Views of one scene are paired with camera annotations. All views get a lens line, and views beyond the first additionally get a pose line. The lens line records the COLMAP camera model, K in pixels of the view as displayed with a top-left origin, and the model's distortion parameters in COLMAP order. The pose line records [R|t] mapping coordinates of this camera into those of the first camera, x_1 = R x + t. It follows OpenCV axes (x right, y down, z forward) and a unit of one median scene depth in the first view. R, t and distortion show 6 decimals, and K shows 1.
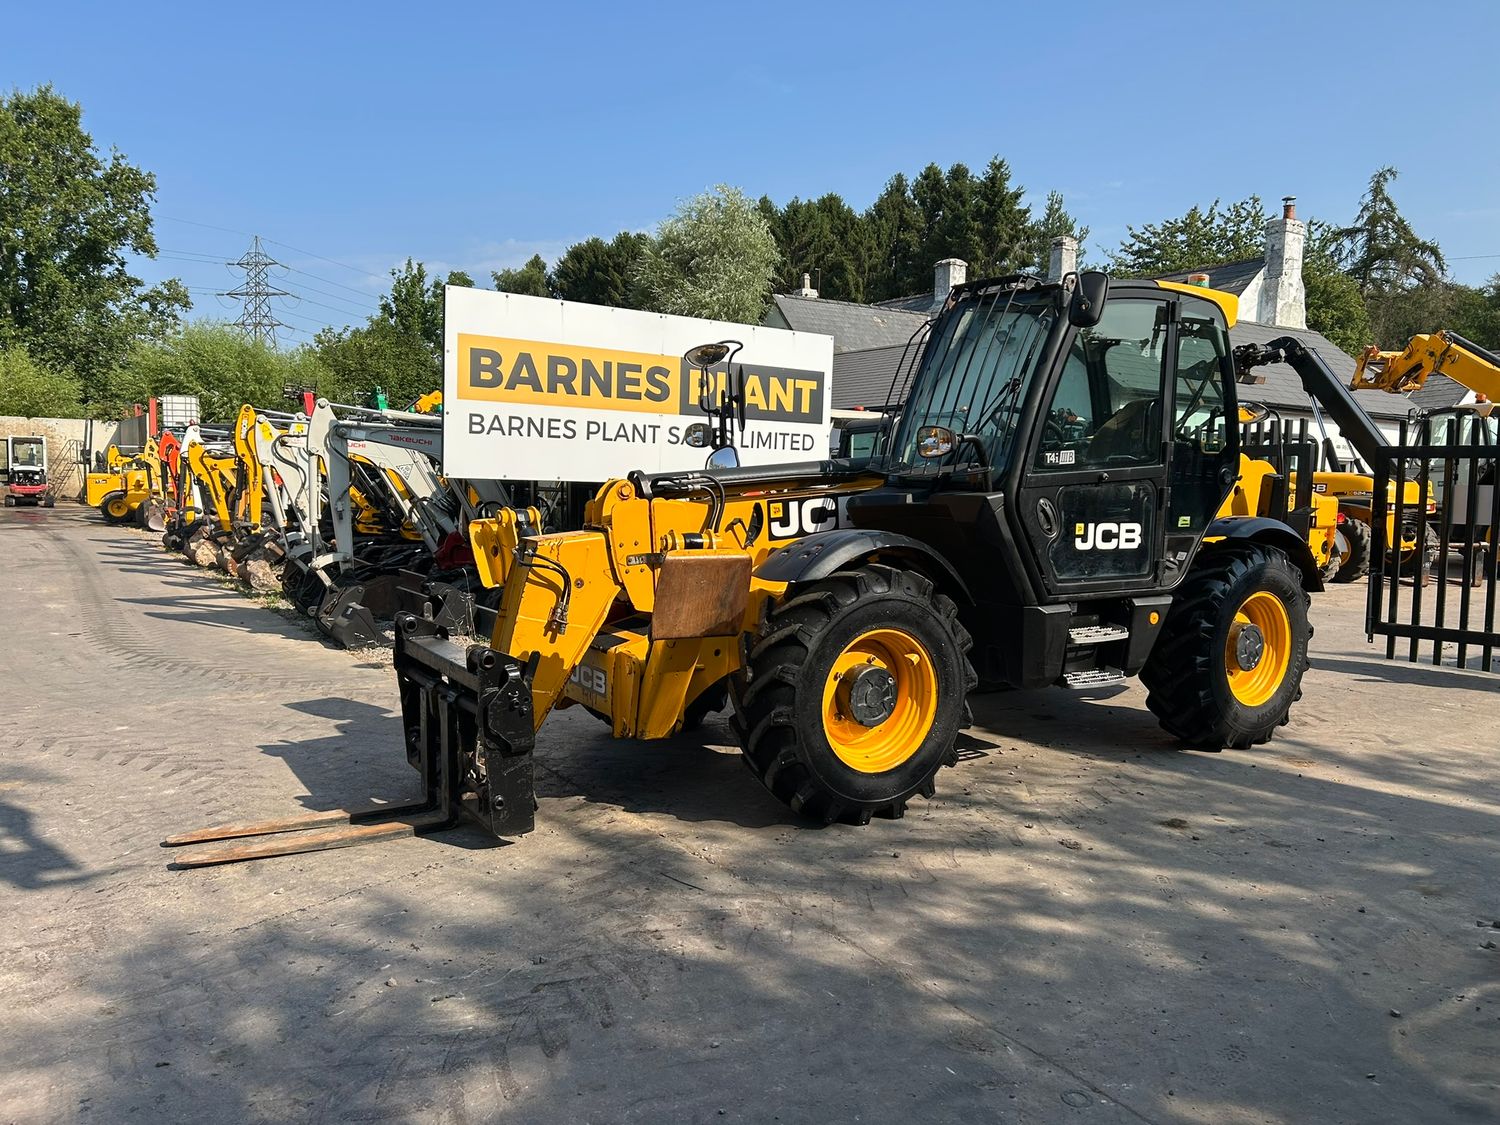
lens RADIAL K [[1134.9, 0, 750.0], [0, 1134.9, 562.5], [0, 0, 1]] dist [0.057882, -0.067504]
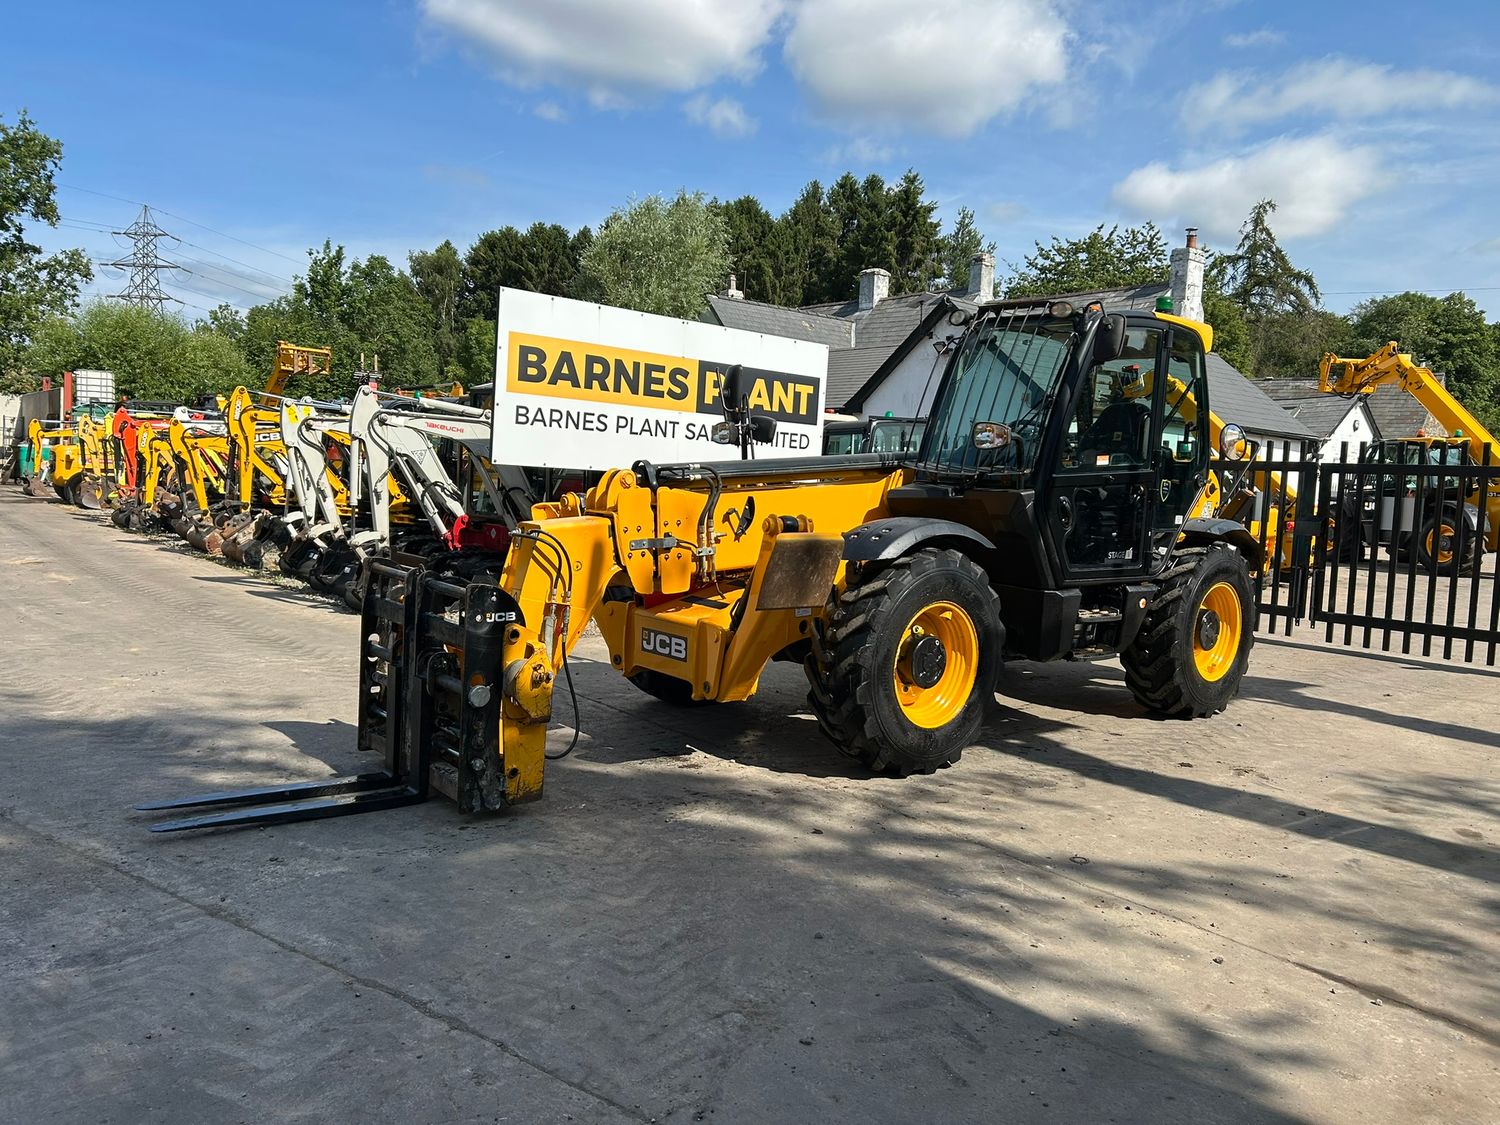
lens RADIAL K [[1139.8, 0, 750.0], [0, 1139.8, 562.5], [0, 0, 1]] dist [0.066121, -0.077890]
pose [[0.994651, 0.021948, 0.100935, -0.085721], [-0.022198, 0.999753, 0.001354, 0.008042], [-0.100880, -0.003587, 0.994892, -0.069420]]
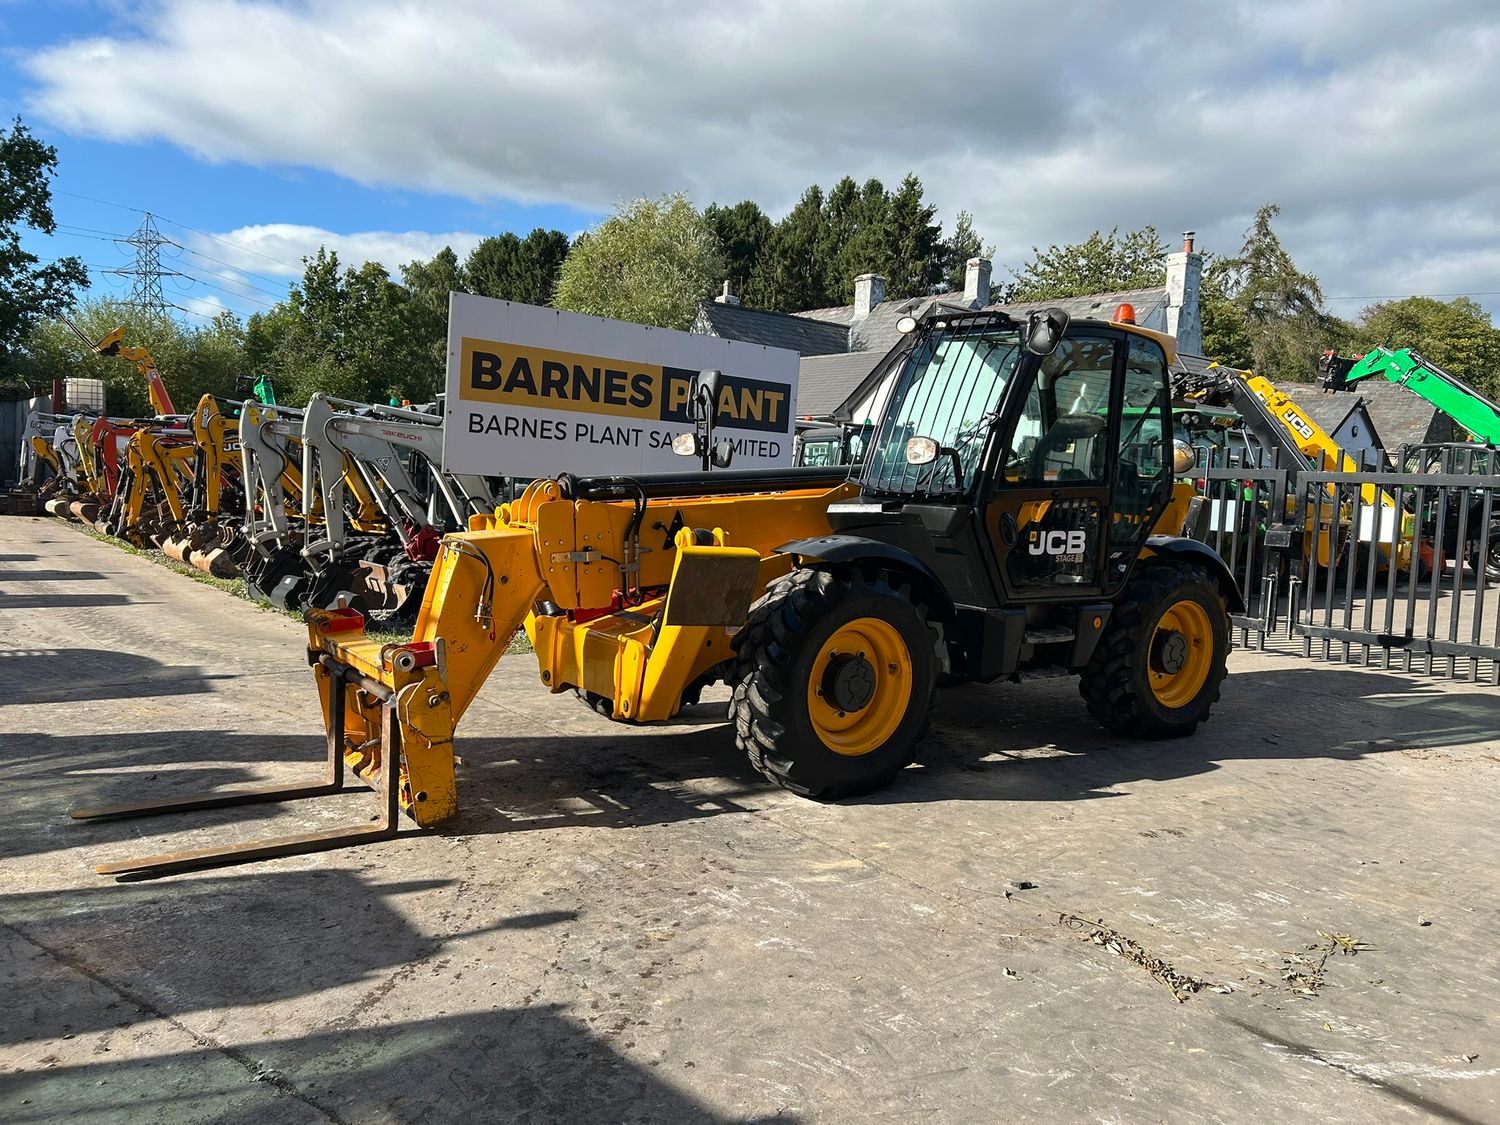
lens RADIAL K [[1139.8, 0, 750.0], [0, 1139.8, 562.5], [0, 0, 1]] dist [0.066121, -0.077890]
pose [[0.995485, 0.021701, 0.092402, -0.053818], [-0.021476, 0.999763, -0.003425, 0.003667], [-0.092454, 0.001425, 0.995716, -0.052774]]
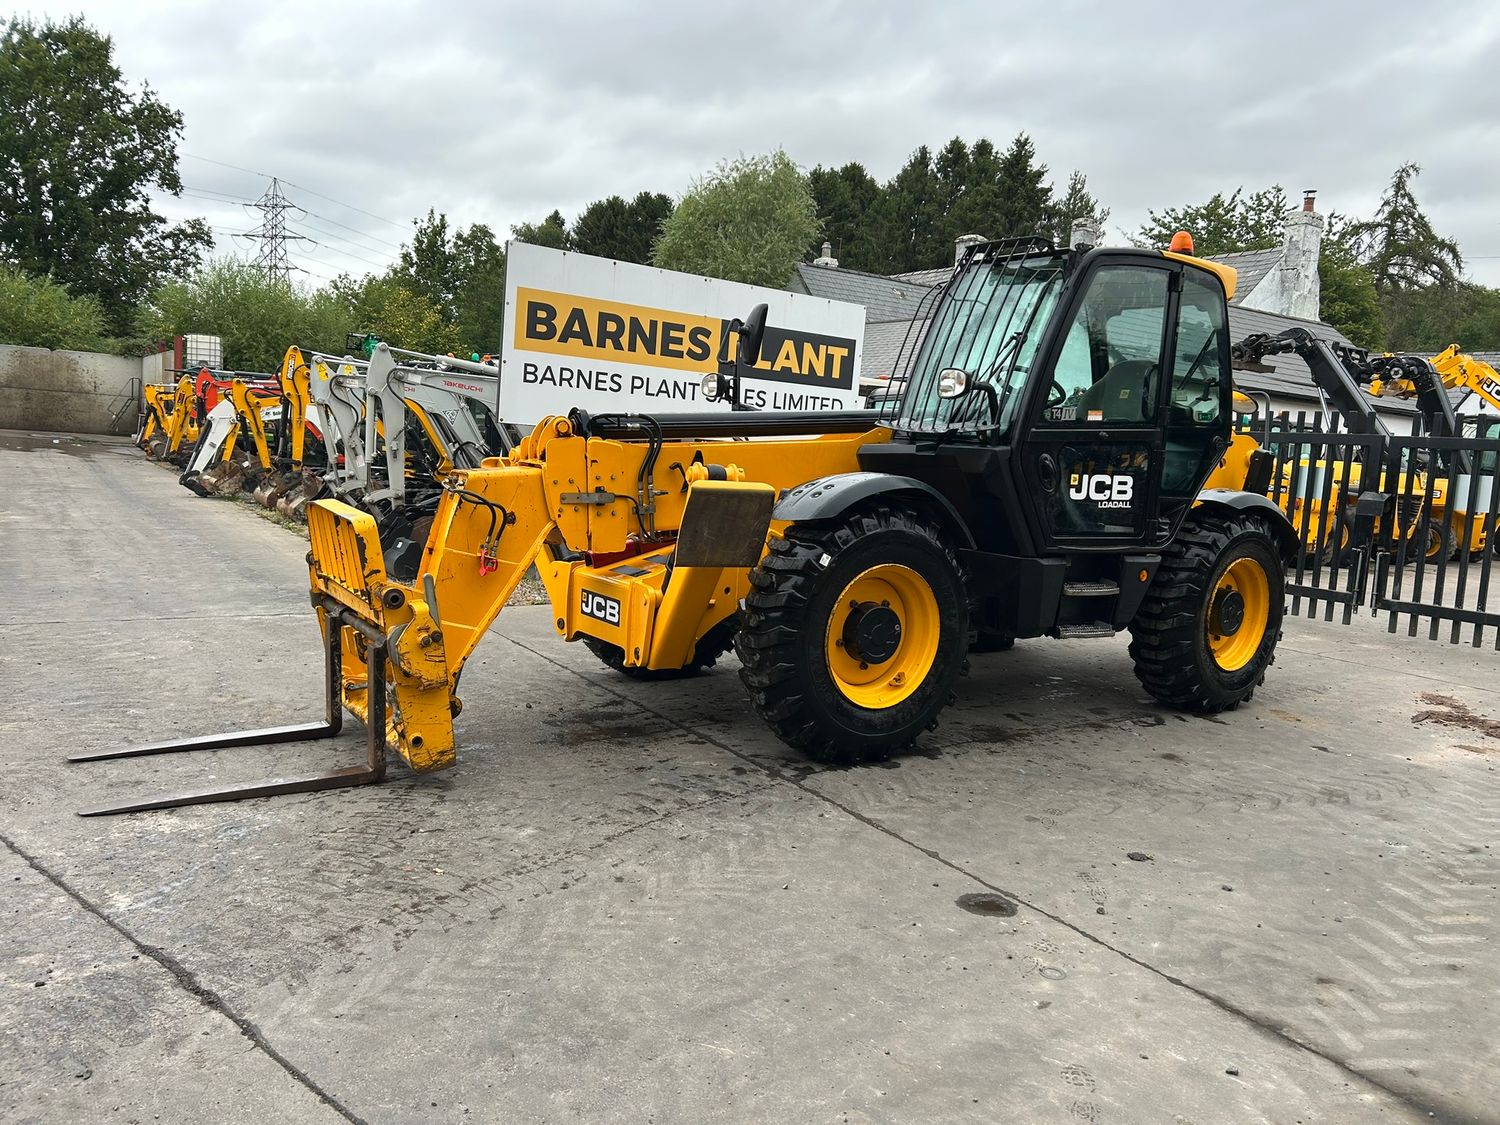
lens RADIAL K [[1139.0, 0, 751.3], [0, 1139.0, 565.3], [0, 0, 1]] dist [0.058284, -0.066688]
pose [[0.998896, 0.046902, 0.002536, -0.018492], [-0.046956, 0.998454, 0.029739, 0.010403], [-0.001137, -0.029825, 0.999554, -0.047152]]
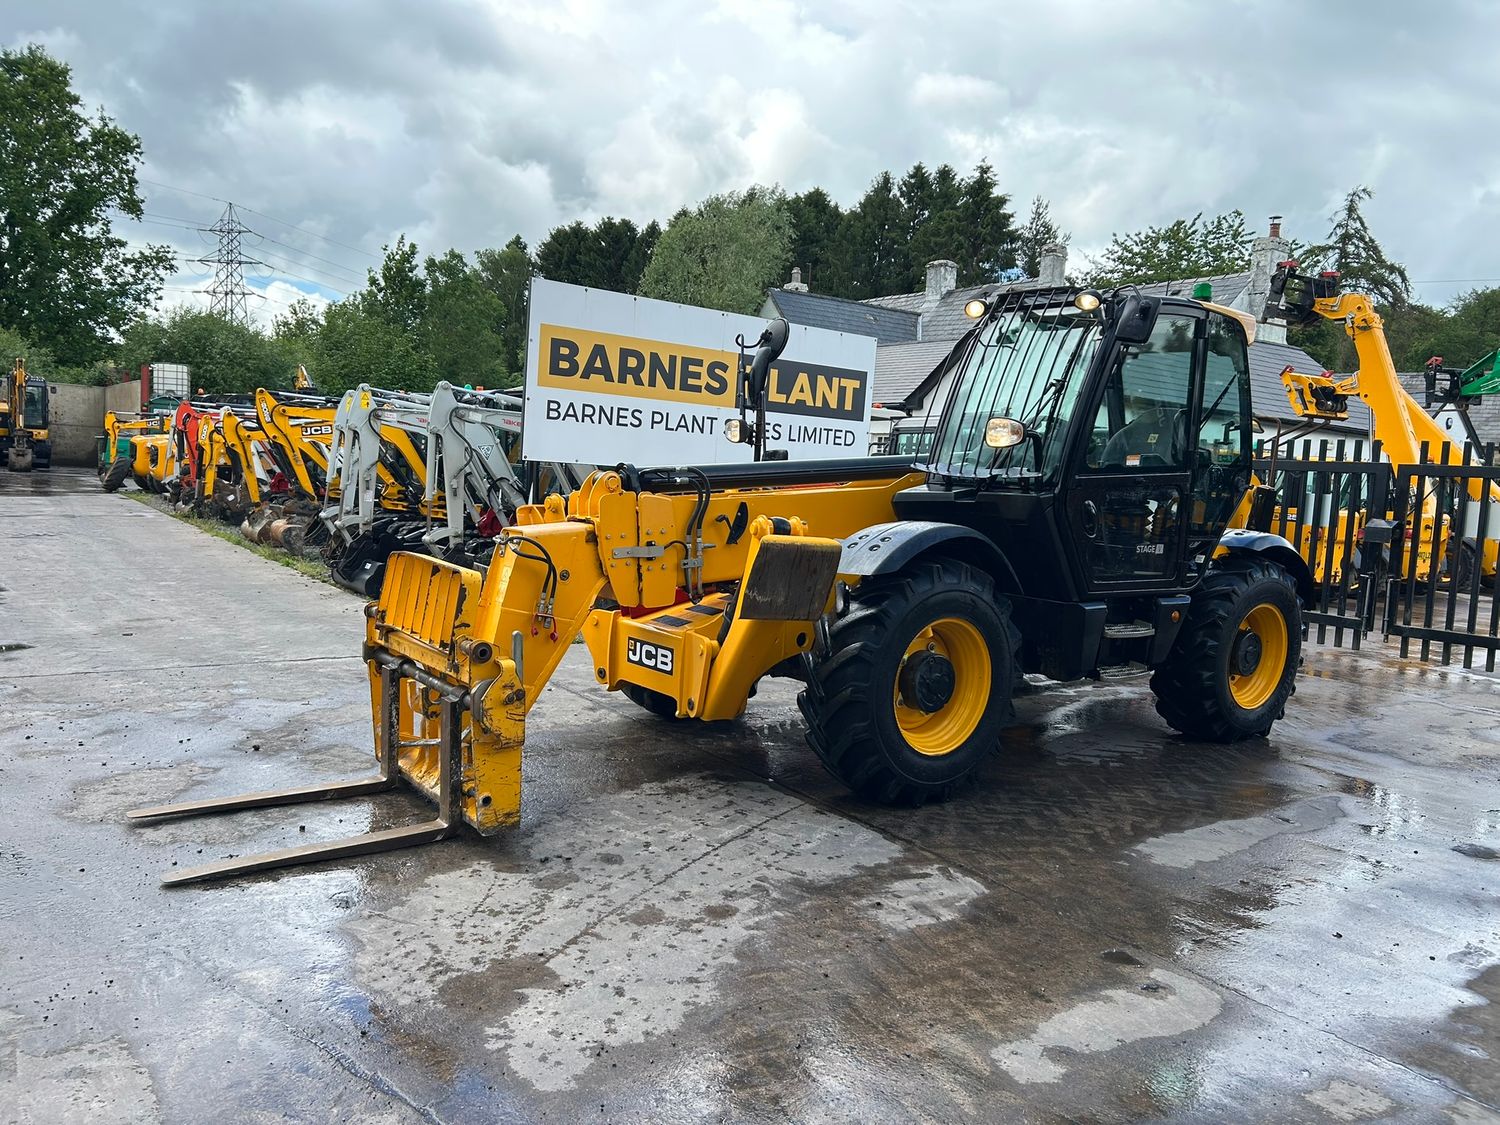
lens RADIAL K [[1139.8, 0, 750.0], [0, 1139.8, 562.5], [0, 0, 1]] dist [0.066121, -0.077890]
pose [[0.998691, 0.033971, 0.038238, -0.060983], [-0.034301, 0.999379, 0.008014, 0.003357], [-0.037942, -0.009315, 0.999237, -0.045447]]
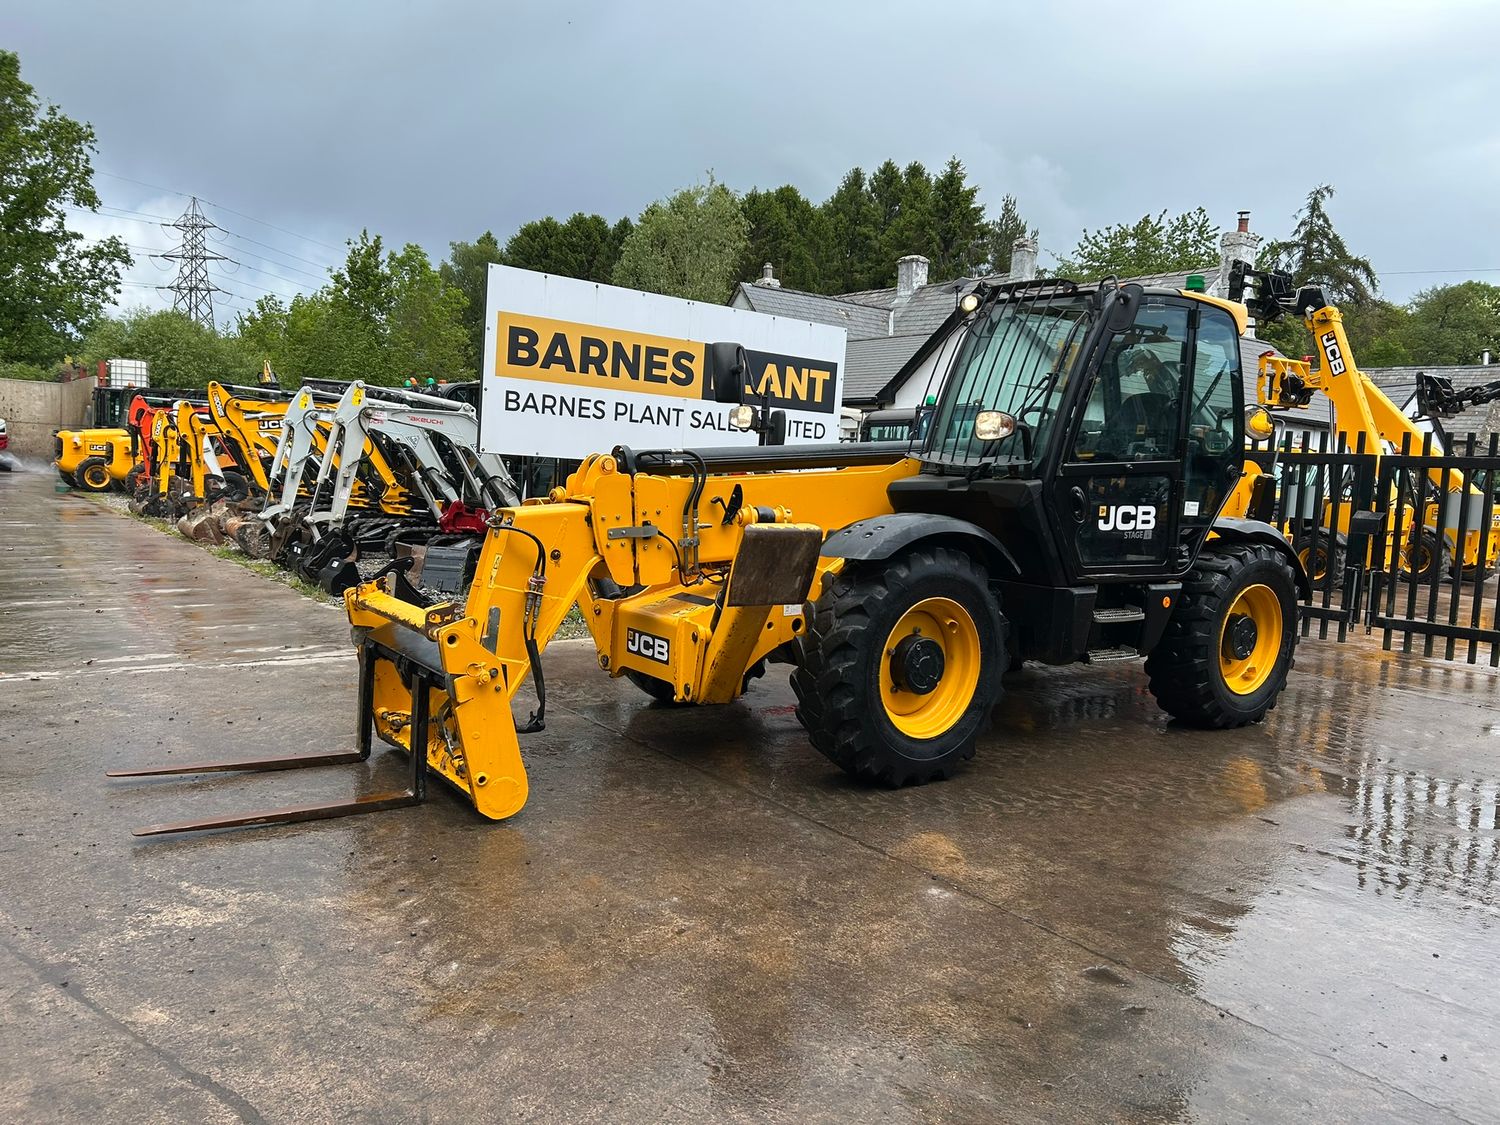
lens RADIAL K [[1134.9, 0, 750.0], [0, 1134.9, 562.5], [0, 0, 1]] dist [0.057882, -0.067504]
pose [[0.997685, 0.028888, 0.061562, -0.056349], [-0.029570, 0.999511, 0.010206, 0.003914], [-0.061237, -0.012003, 0.998051, -0.020534]]
